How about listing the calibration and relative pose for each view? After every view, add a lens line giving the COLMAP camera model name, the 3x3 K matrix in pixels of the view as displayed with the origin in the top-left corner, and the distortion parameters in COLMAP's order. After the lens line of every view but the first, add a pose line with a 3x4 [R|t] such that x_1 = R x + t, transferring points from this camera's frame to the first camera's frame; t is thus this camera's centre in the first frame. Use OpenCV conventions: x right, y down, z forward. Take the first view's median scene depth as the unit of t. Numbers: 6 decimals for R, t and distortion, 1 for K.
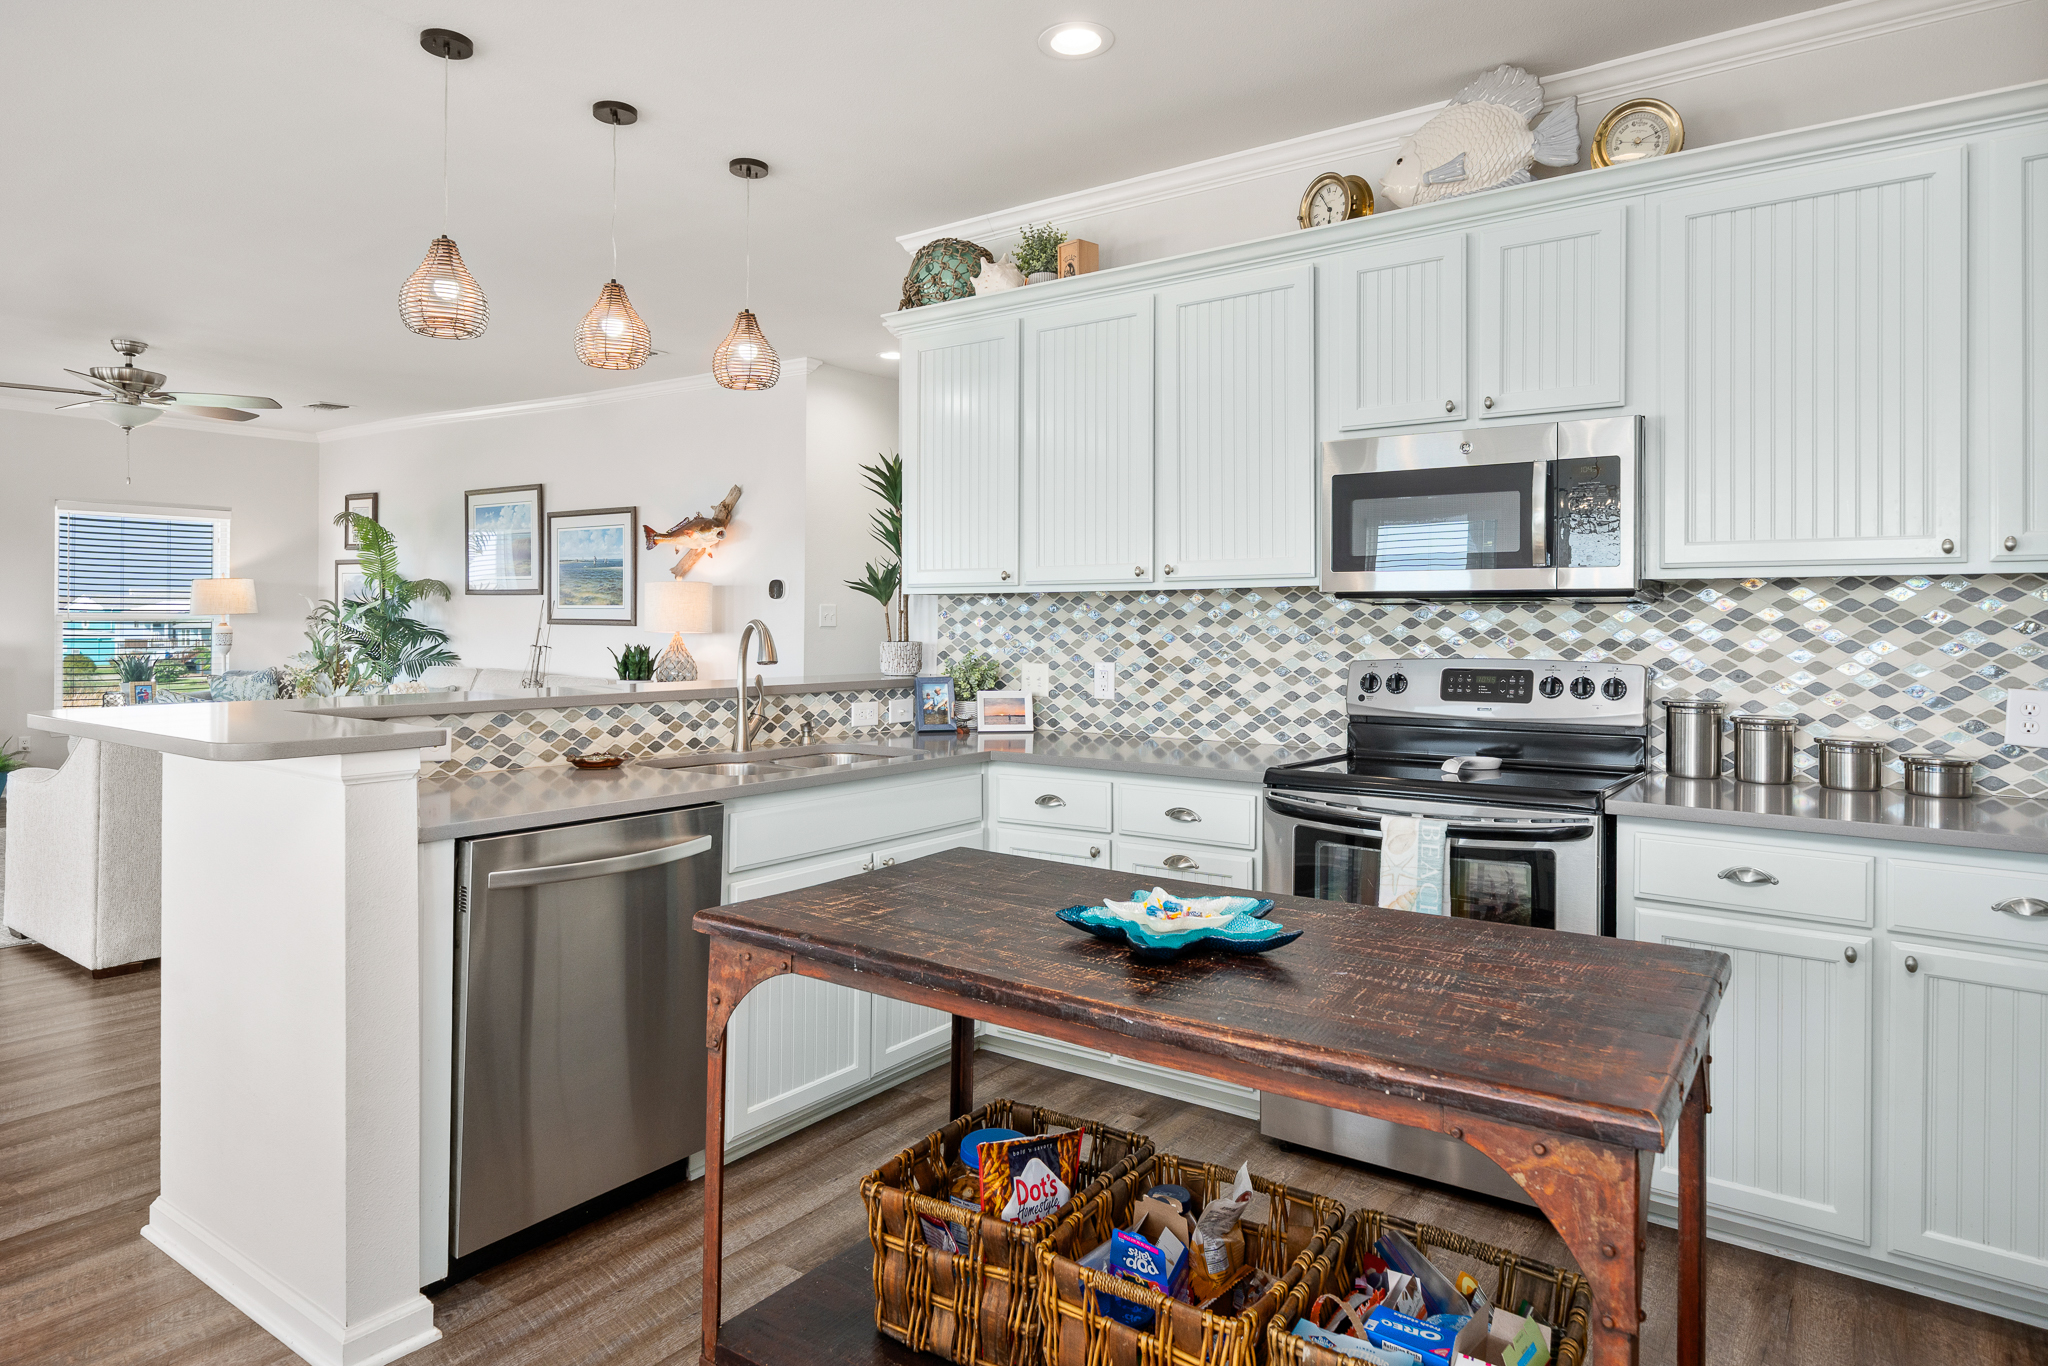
lens RADIAL K [[1207.7, 0, 1016.9], [0, 1207.7, 616.6], [0, 0, 1]] dist [-0.000933, -0.000448]
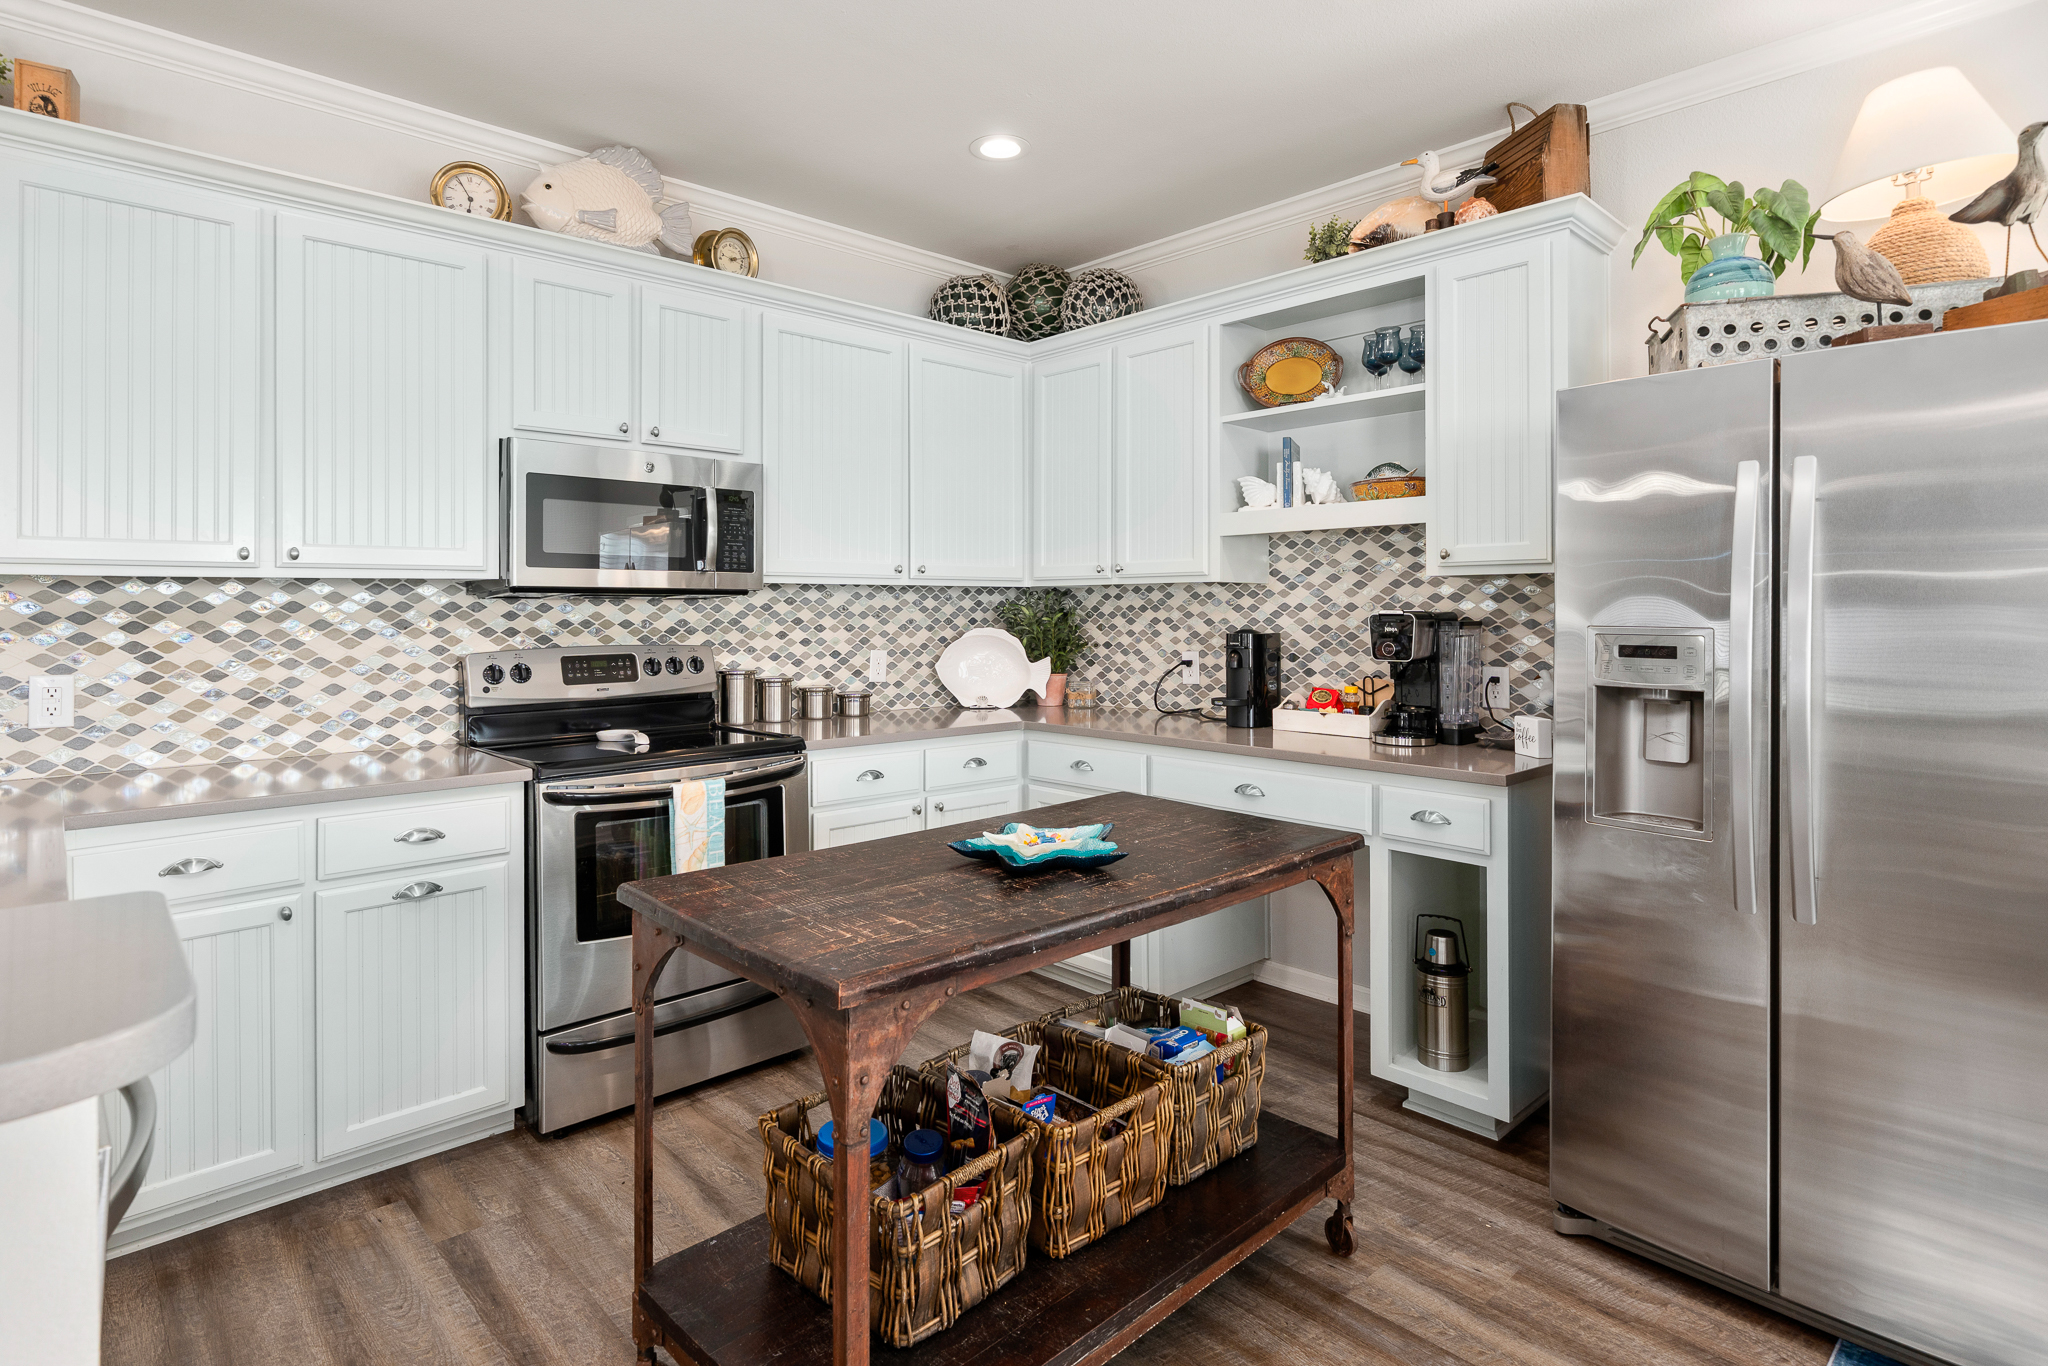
lens RADIAL K [[1048.0, 0, 1009.1], [0, 1048.0, 594.1], [0, 0, 1]] dist [-0.002660, 0.000522]
pose [[0.197238, 0.009640, 0.980308, -0.454711], [-0.002739, 0.999953, -0.009283, -0.005757], [-0.980352, -0.000854, 0.197255, 0.365619]]
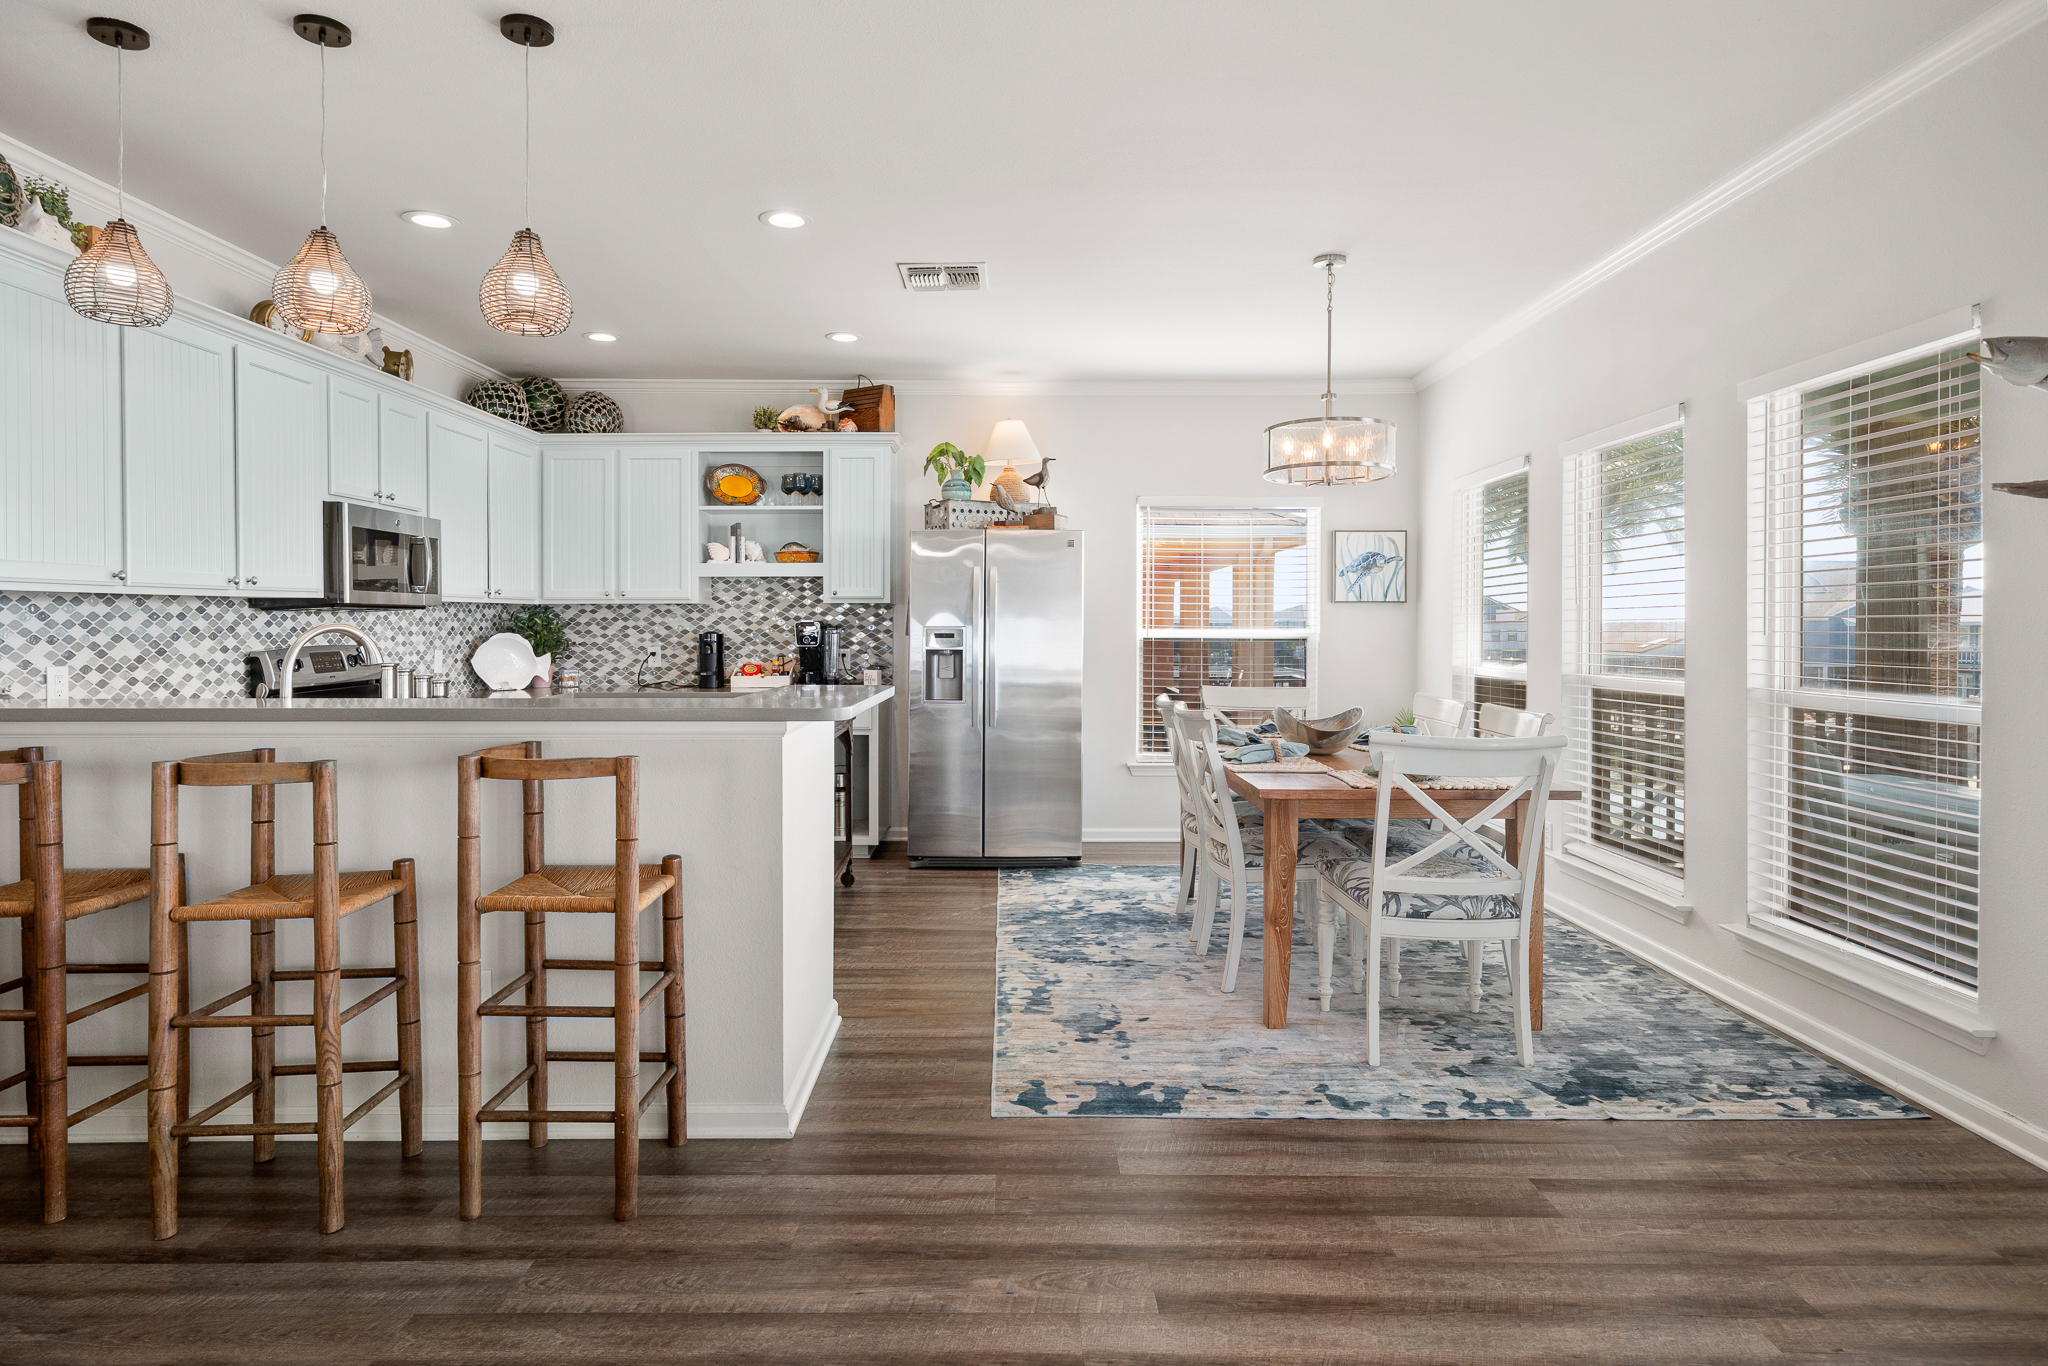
lens RADIAL K [[1129.1, 0, 1009.1], [0, 1129.1, 634.8], [0, 0, 1]] dist [0.000114, -0.000305]
pose [[-0.584626, -0.013617, 0.811189, -1.184457], [-0.005825, 0.999904, 0.012587, -0.002817], [-0.811282, 0.002634, -0.584649, 0.999456]]
